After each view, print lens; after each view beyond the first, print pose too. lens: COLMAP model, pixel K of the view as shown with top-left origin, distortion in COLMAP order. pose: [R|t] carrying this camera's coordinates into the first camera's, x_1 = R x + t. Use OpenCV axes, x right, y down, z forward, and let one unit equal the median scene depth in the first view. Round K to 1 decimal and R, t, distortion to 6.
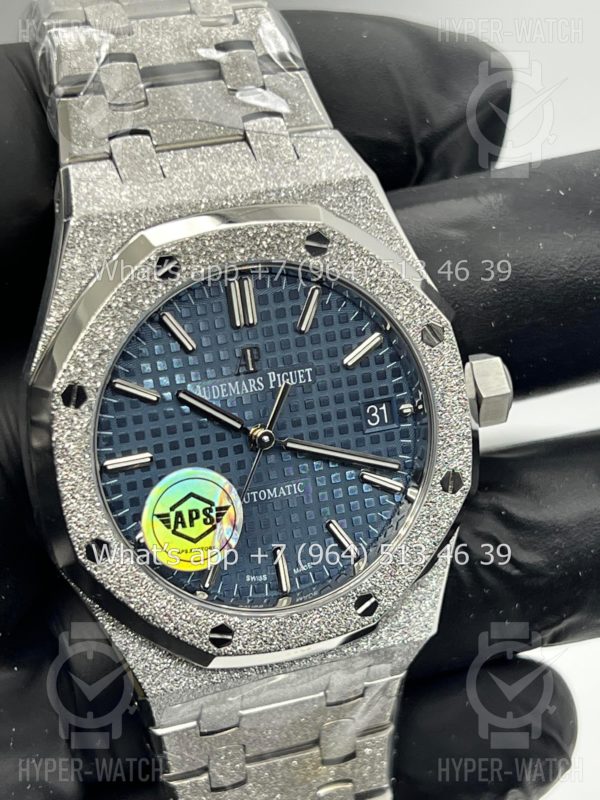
lens RADIAL K [[1907.1, 0, 300.0], [0, 1907.1, 400.0], [0, 0, 1]] dist [0.241943, -0.425377]
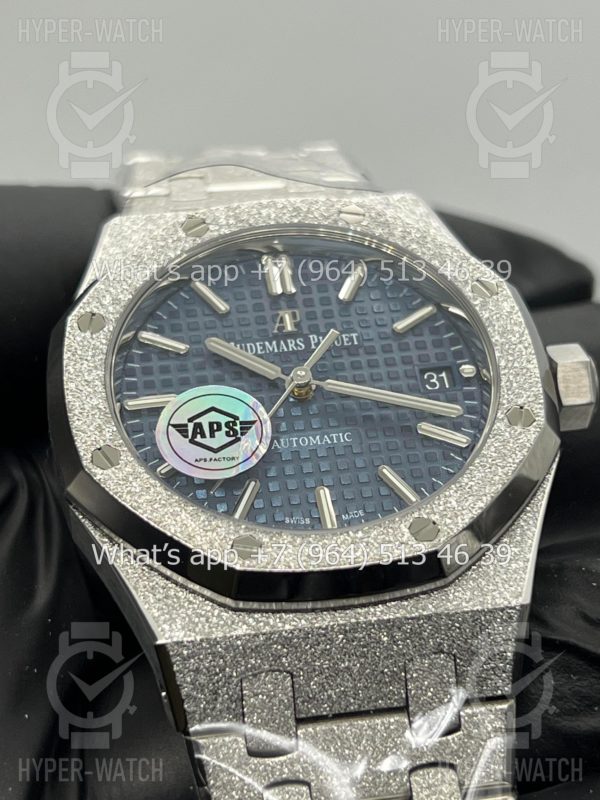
lens RADIAL K [[1907.1, 0, 300.0], [0, 1907.1, 400.0], [0, 0, 1]] dist [0.241943, -0.425377]
pose [[0.968676, -0.155295, -0.193779, 0.156468], [-0.017376, 0.736033, -0.676722, 0.647217], [0.247720, 0.658892, 0.710279, 0.359843]]
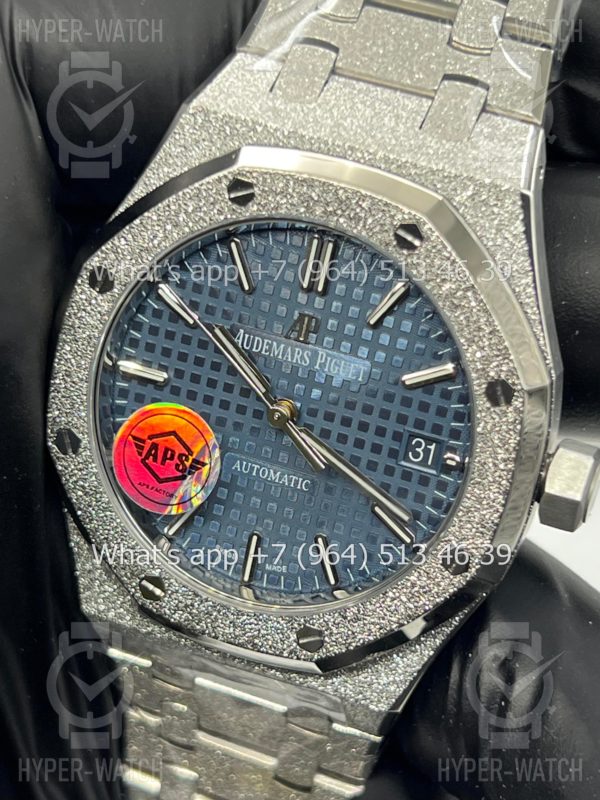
lens RADIAL K [[1907.1, 0, 300.0], [0, 1907.1, 400.0], [0, 0, 1]] dist [0.241943, -0.425377]
pose [[0.776906, 0.431047, -0.458929, 0.394080], [-0.403212, 0.900445, 0.163156, -0.135161], [0.483568, 0.058289, 0.873364, 0.230063]]
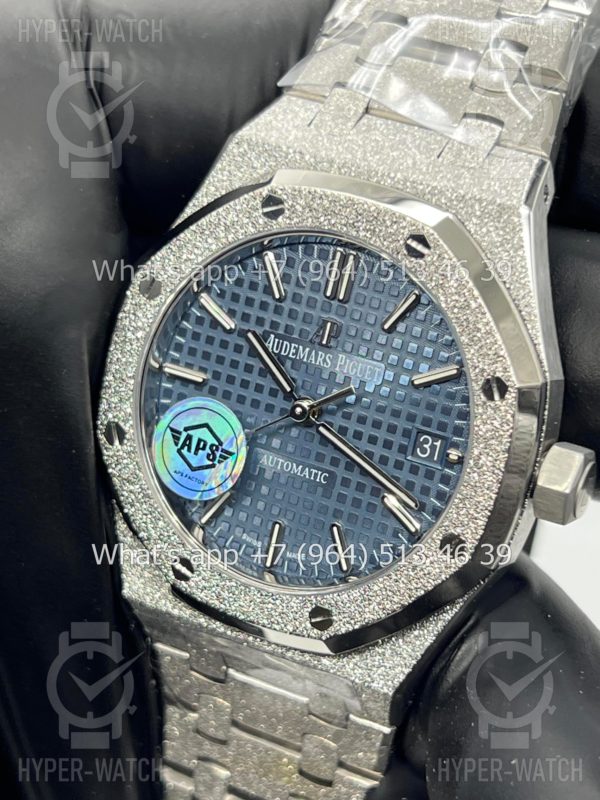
lens RADIAL K [[1907.1, 0, 300.0], [0, 1907.1, 400.0], [0, 0, 1]] dist [0.241943, -0.425377]
pose [[0.701596, 0.400459, -0.589403, 0.555042], [-0.424540, 0.899228, 0.105612, -0.087891], [0.572301, 0.176128, 0.800906, 0.218392]]
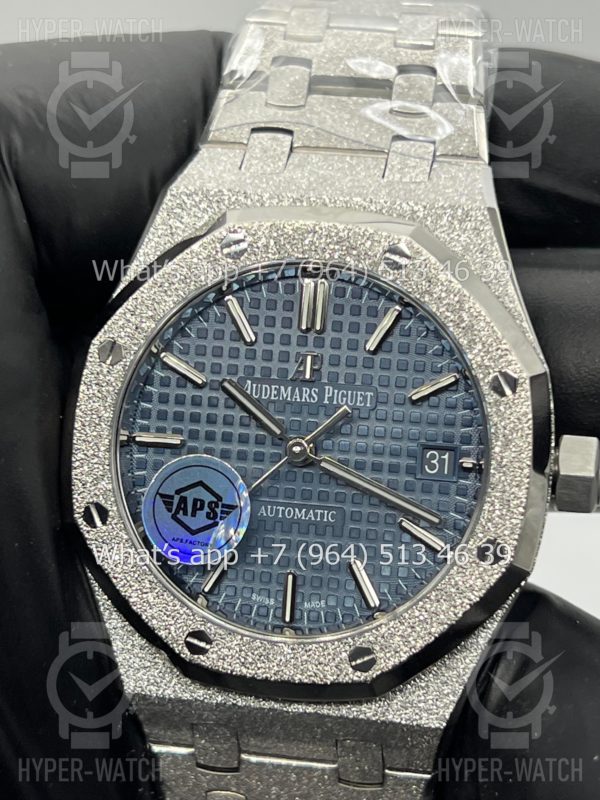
lens RADIAL K [[1907.1, 0, 300.0], [0, 1907.1, 400.0], [0, 0, 1]] dist [0.241943, -0.425377]
pose [[0.878073, 0.194498, -0.437216, 0.386710], [-0.265710, 0.958047, -0.107440, 0.097152], [0.397977, 0.210513, 0.892916, 0.161847]]
